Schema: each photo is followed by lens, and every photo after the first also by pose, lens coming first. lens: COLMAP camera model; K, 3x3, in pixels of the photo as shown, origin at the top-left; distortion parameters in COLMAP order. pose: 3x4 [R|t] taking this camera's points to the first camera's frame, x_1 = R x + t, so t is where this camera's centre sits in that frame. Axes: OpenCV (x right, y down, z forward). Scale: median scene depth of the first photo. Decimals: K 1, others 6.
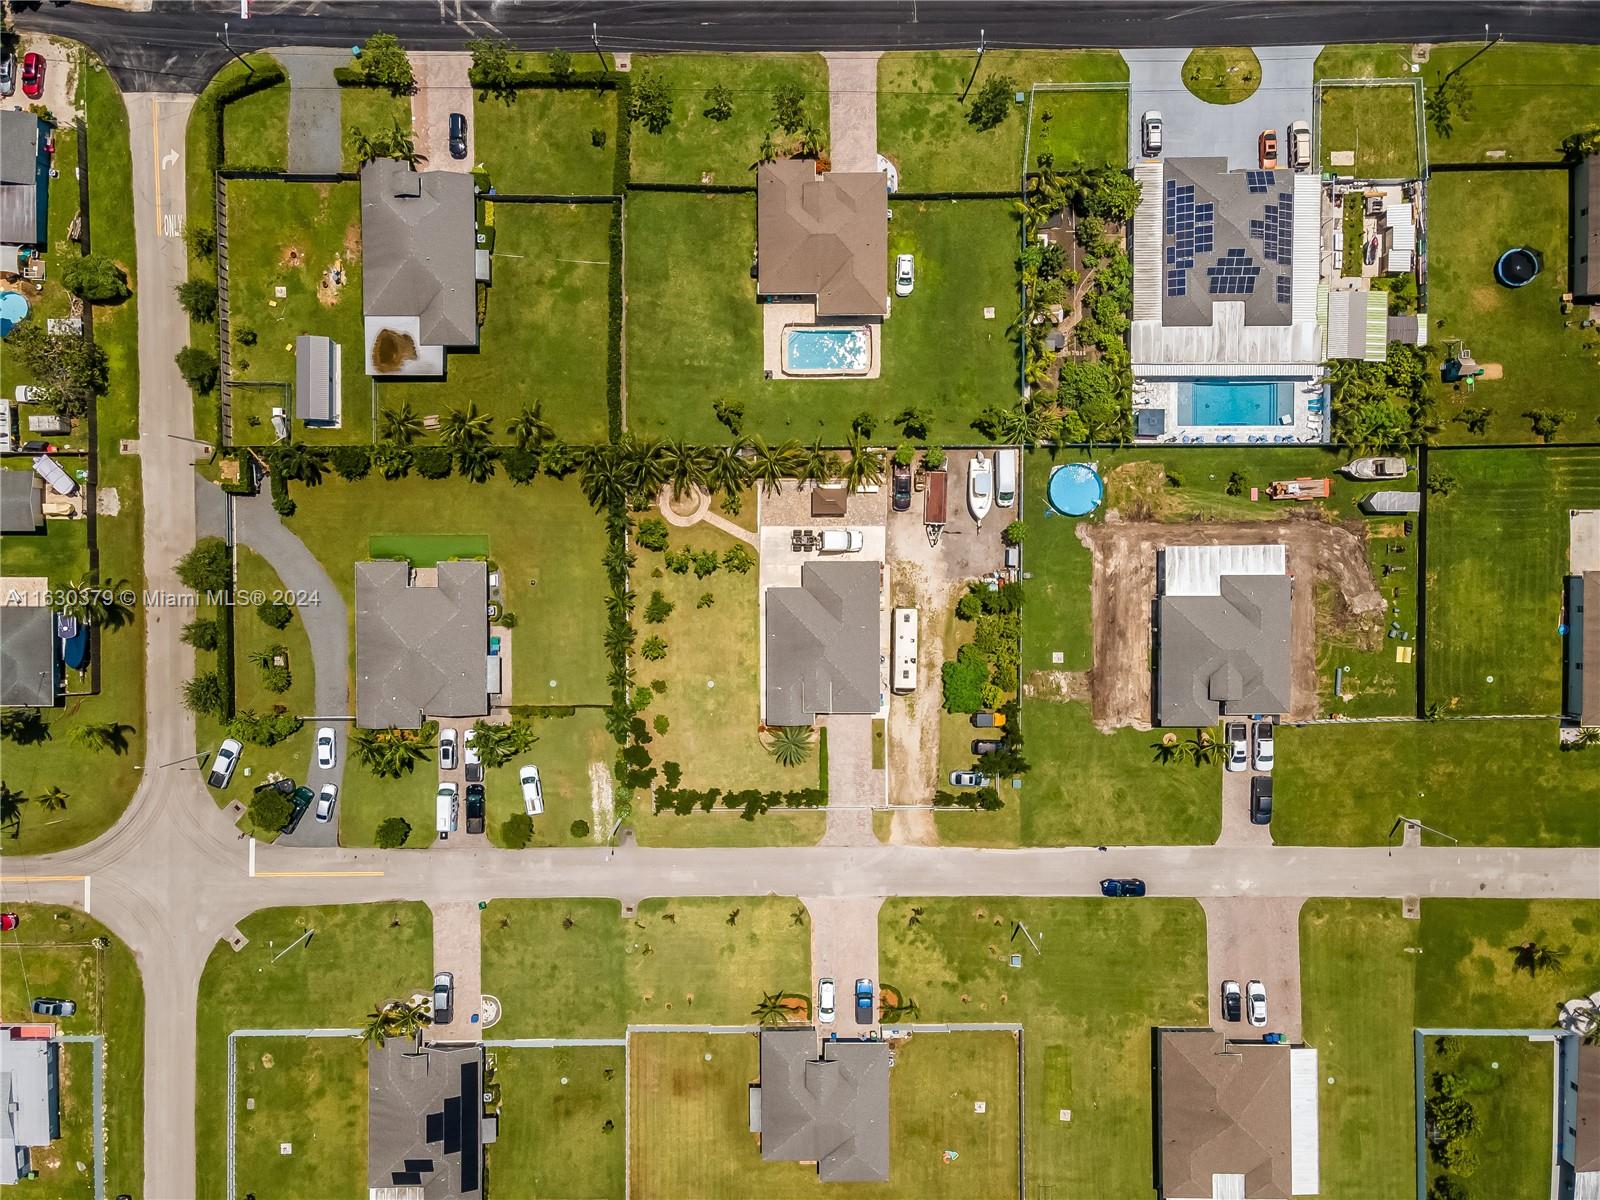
lens RADIAL K [[1173.2, 0, 797.9], [0, 1173.2, 598.1], [0, 0, 1]] dist [0.013163, 0.027856]
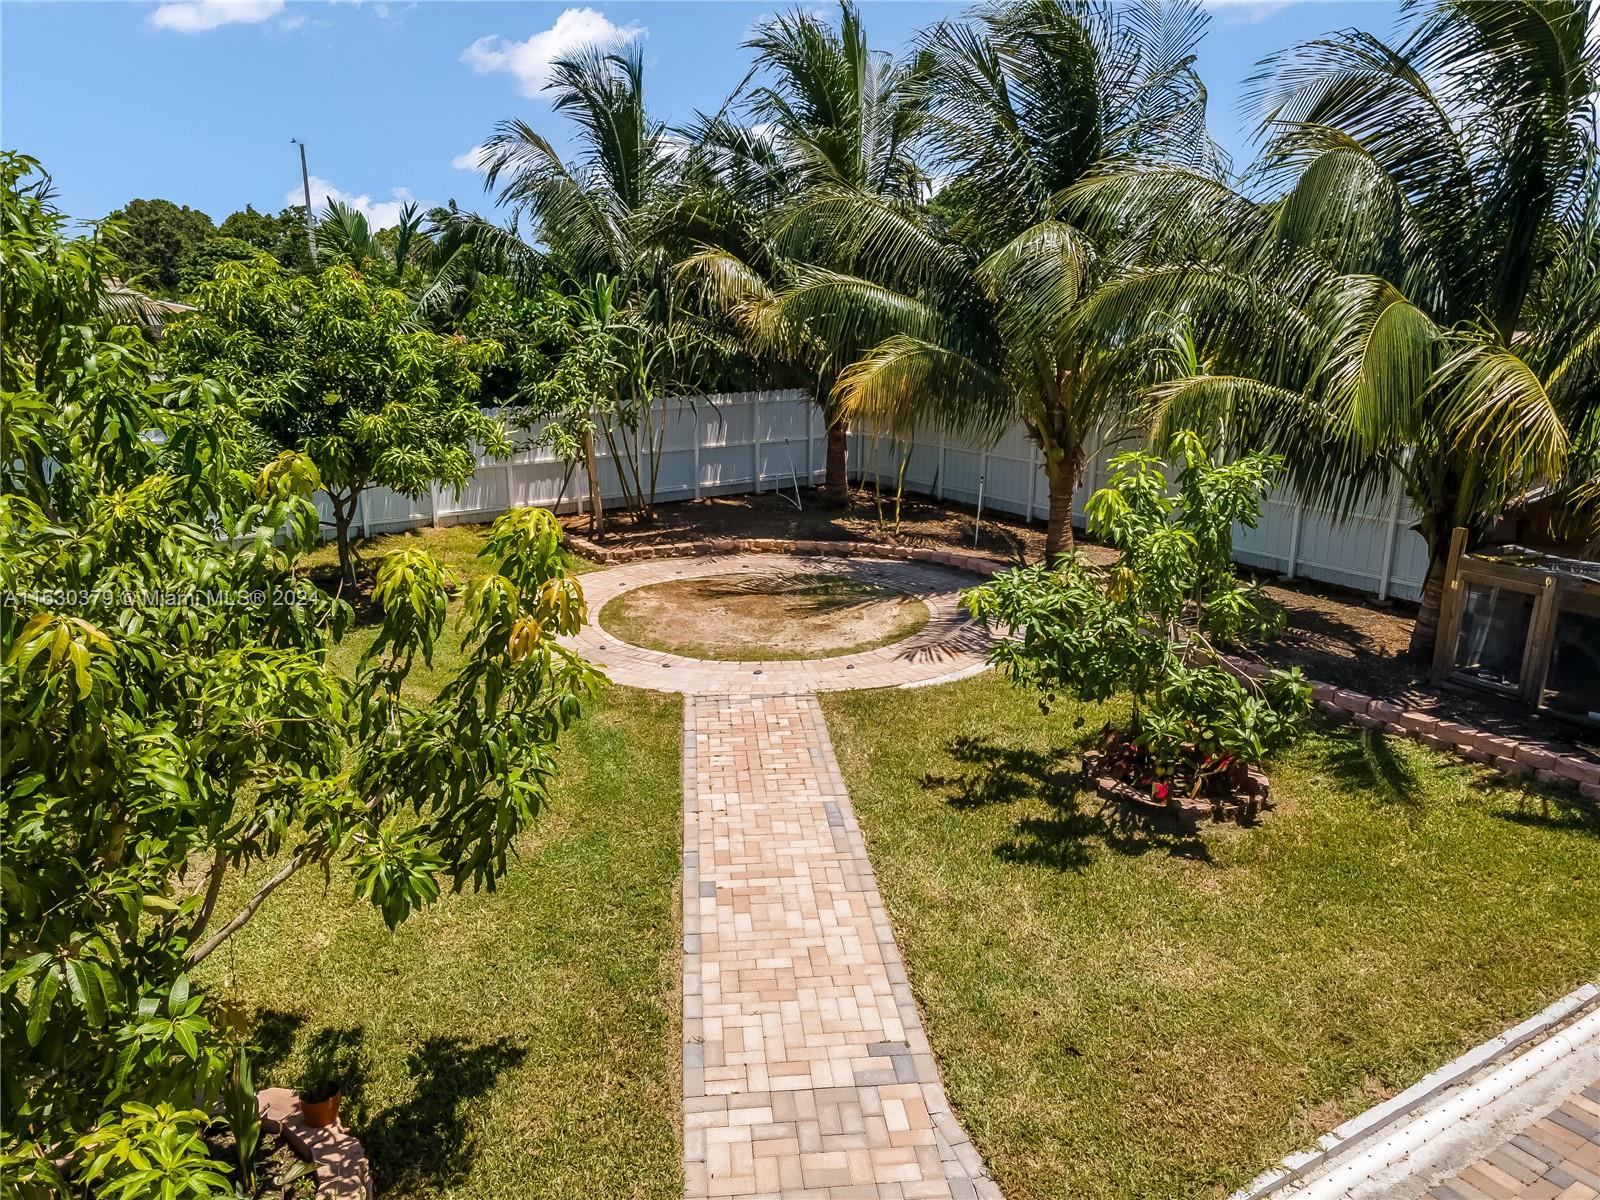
lens RADIAL K [[1173.2, 0, 806.3], [0, 1173.2, 600.9], [0, 0, 1]] dist [0.013163, 0.027856]
pose [[0.538107, 0.210294, -0.816221, -0.015432], [-0.842467, 0.103987, -0.528618, -0.033914], [-0.026289, 0.972092, 0.233122, 0.972524]]
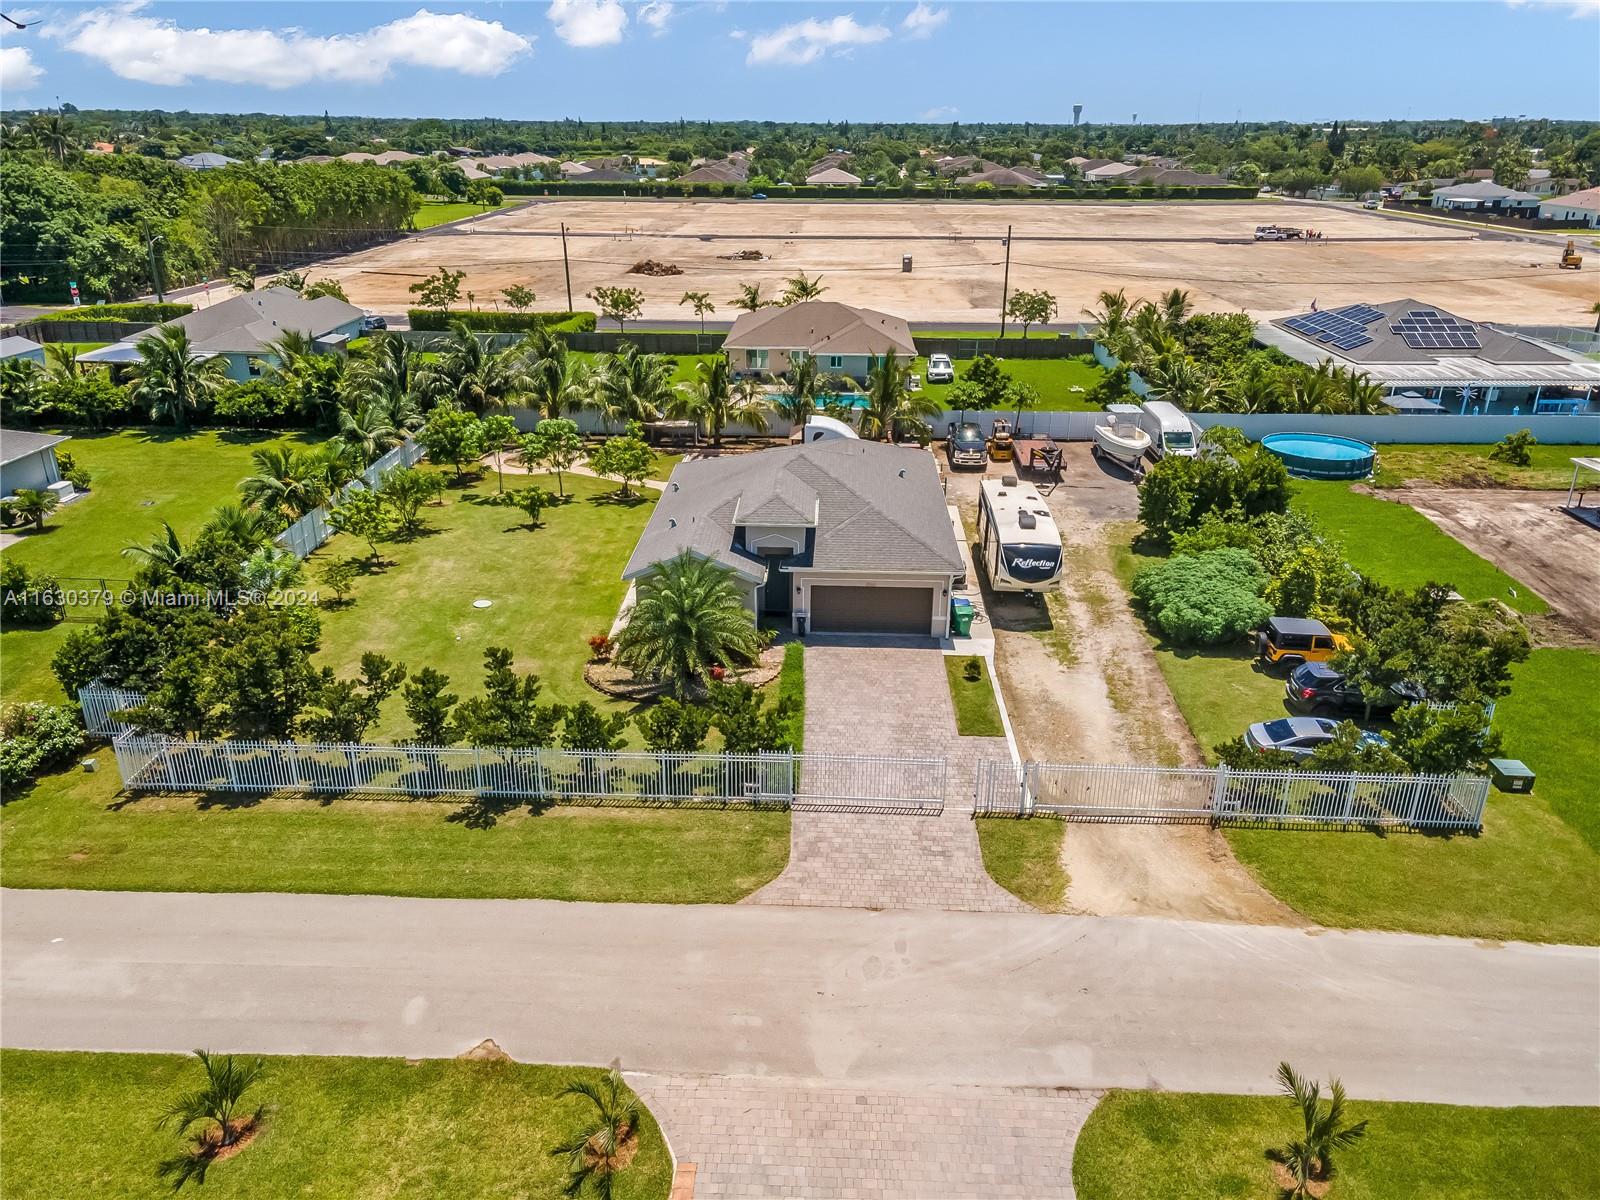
lens RADIAL K [[1173.2, 0, 792.1], [0, 1173.2, 617.5], [0, 0, 1]] dist [0.013163, 0.027856]
pose [[0.999076, 0.024065, -0.035596, 0.032470], [-0.041892, 0.361306, -0.931506, 0.404203], [-0.009555, 0.932137, 0.361981, 0.876171]]
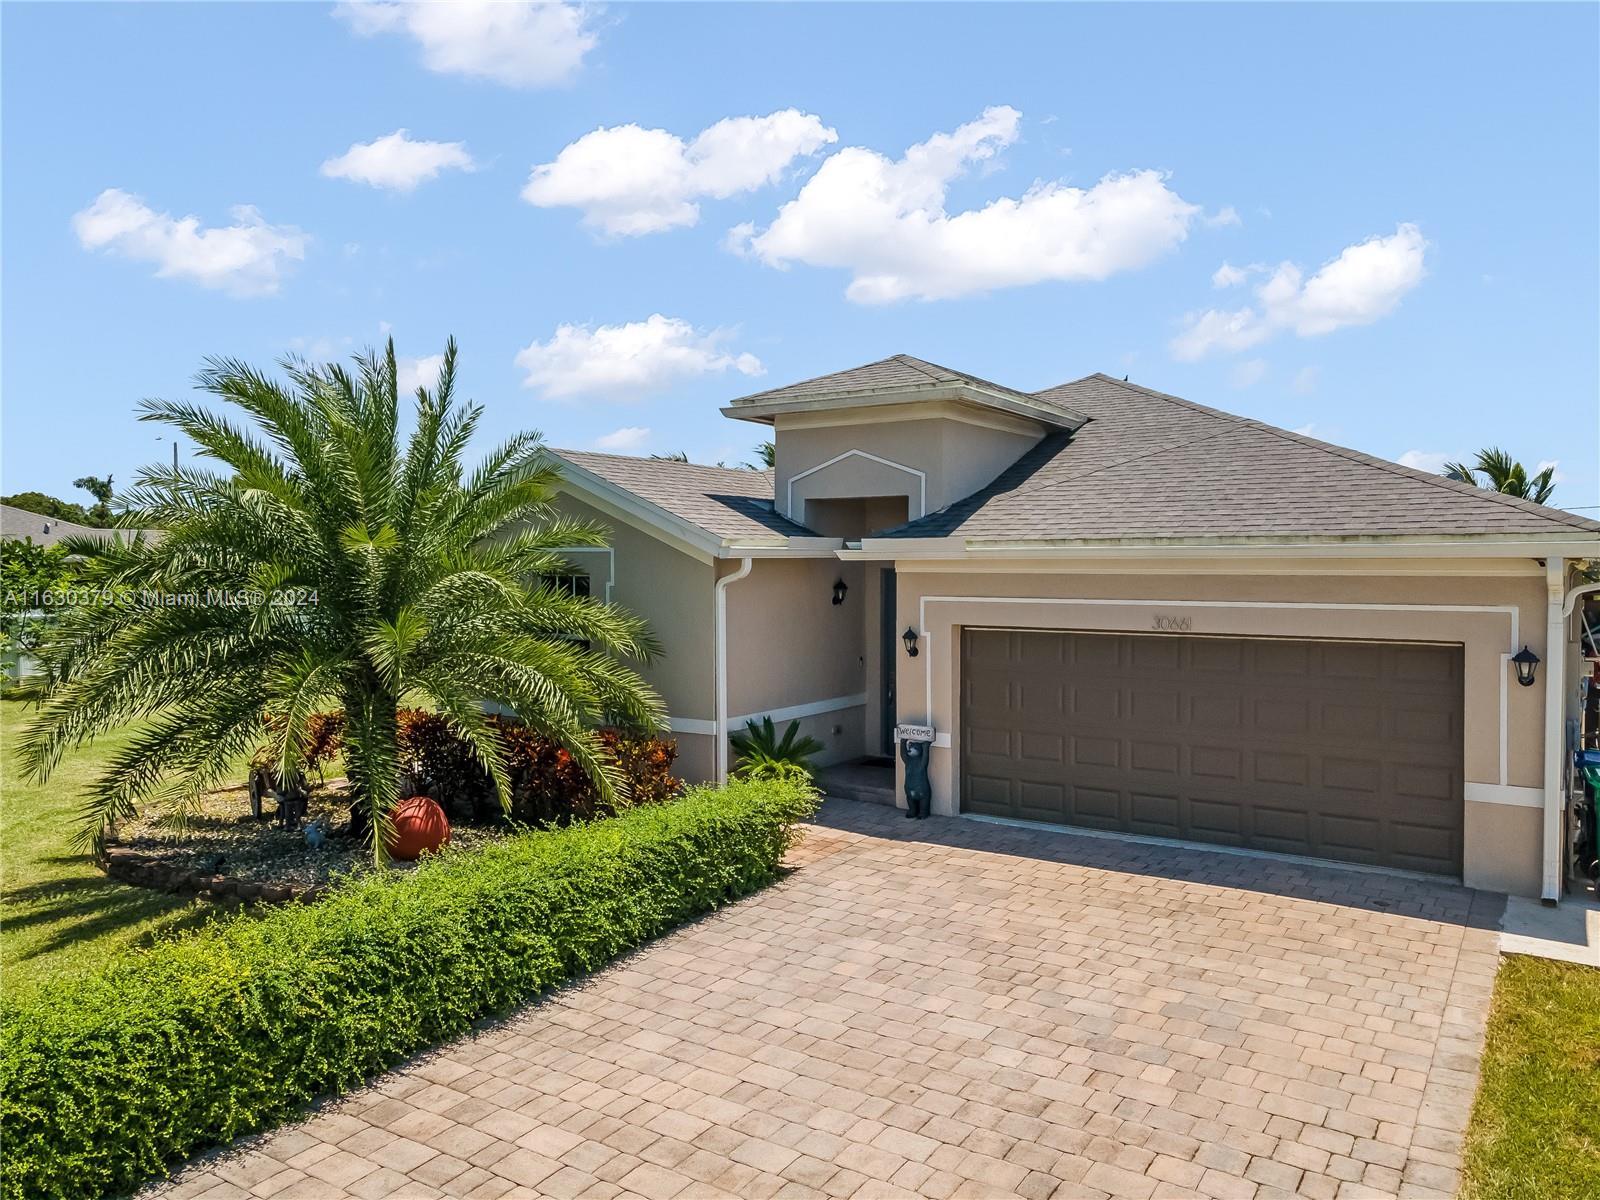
lens RADIAL K [[1173.2, 0, 787.9], [0, 1173.2, 588.7], [0, 0, 1]] dist [0.013163, 0.027856]
pose [[0.831033, 0.014404, -0.556037, 0.066155], [-0.555840, -0.015614, -0.831143, 0.176476], [-0.020653, 0.999774, -0.004969, 0.985335]]
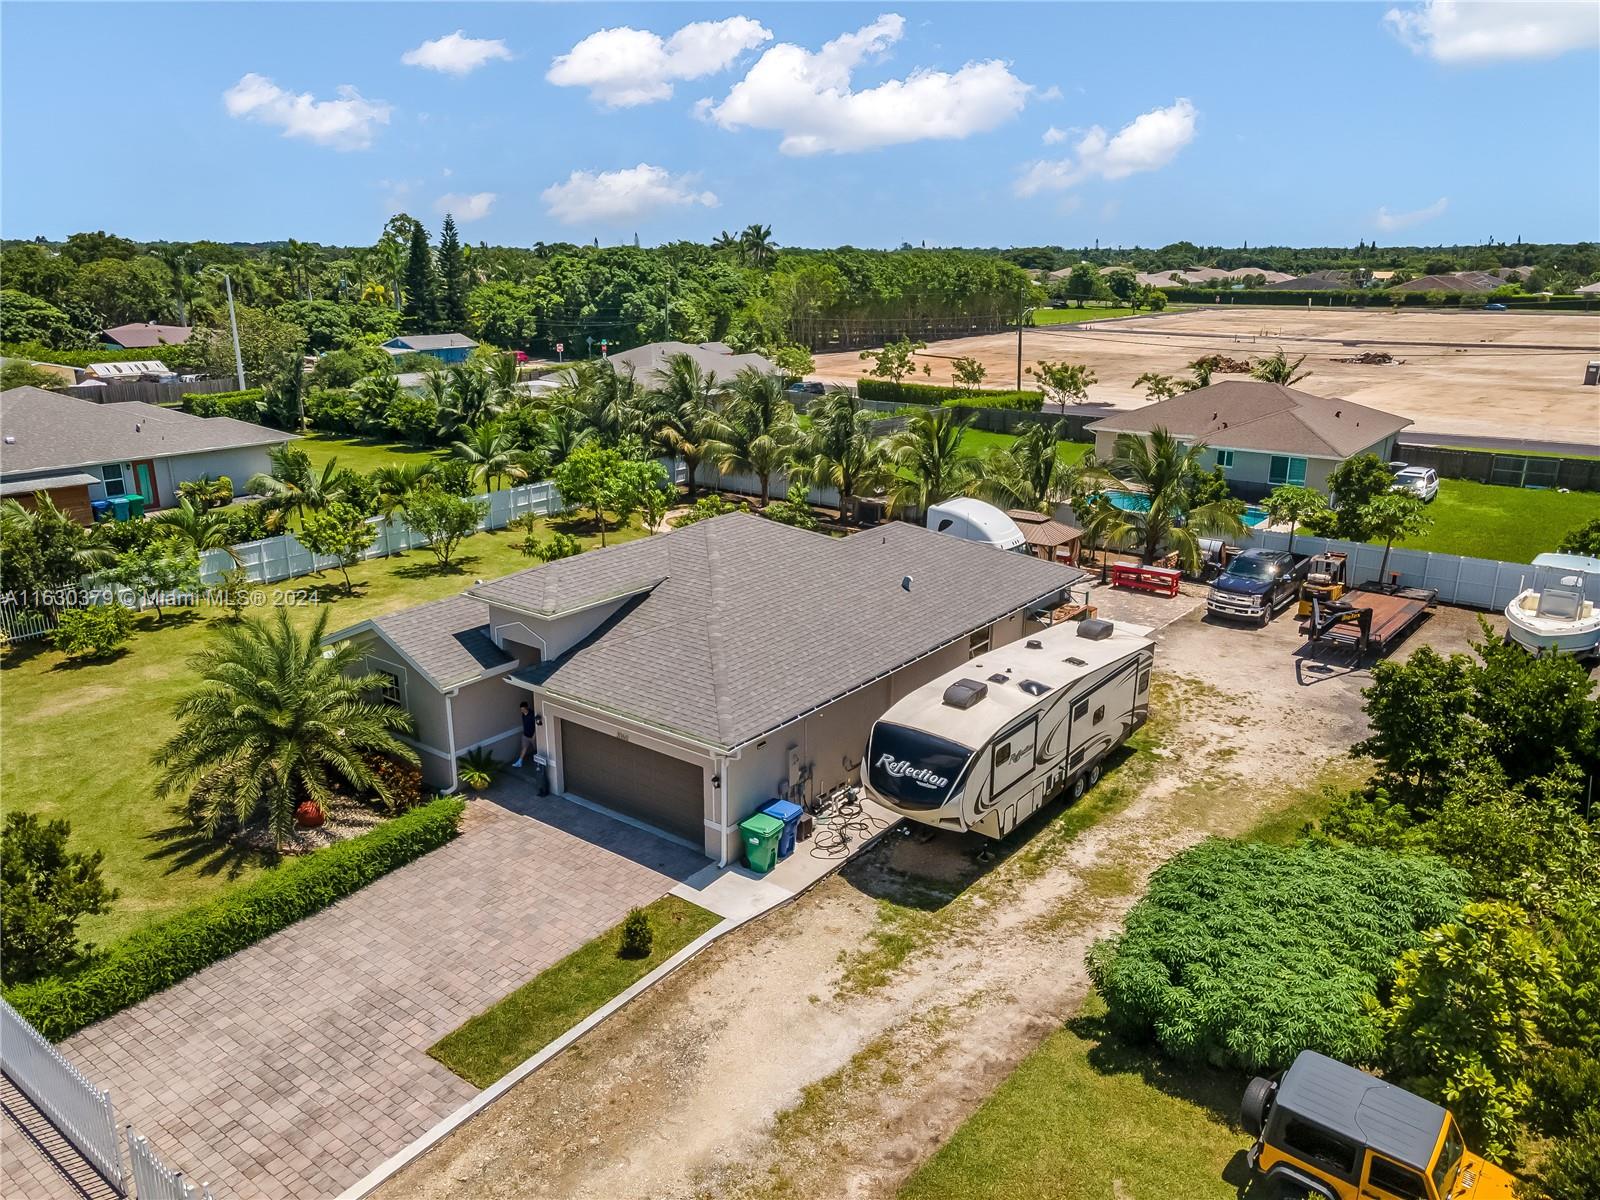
lens RADIAL K [[1173.2, 0, 788.5], [0, 1173.2, 607.6], [0, 0, 1]] dist [0.013163, 0.027856]
pose [[0.788723, 0.181942, -0.587207, 0.173348], [-0.614379, 0.200183, -0.763194, 0.218195], [-0.021308, 0.962717, 0.269671, 0.913971]]
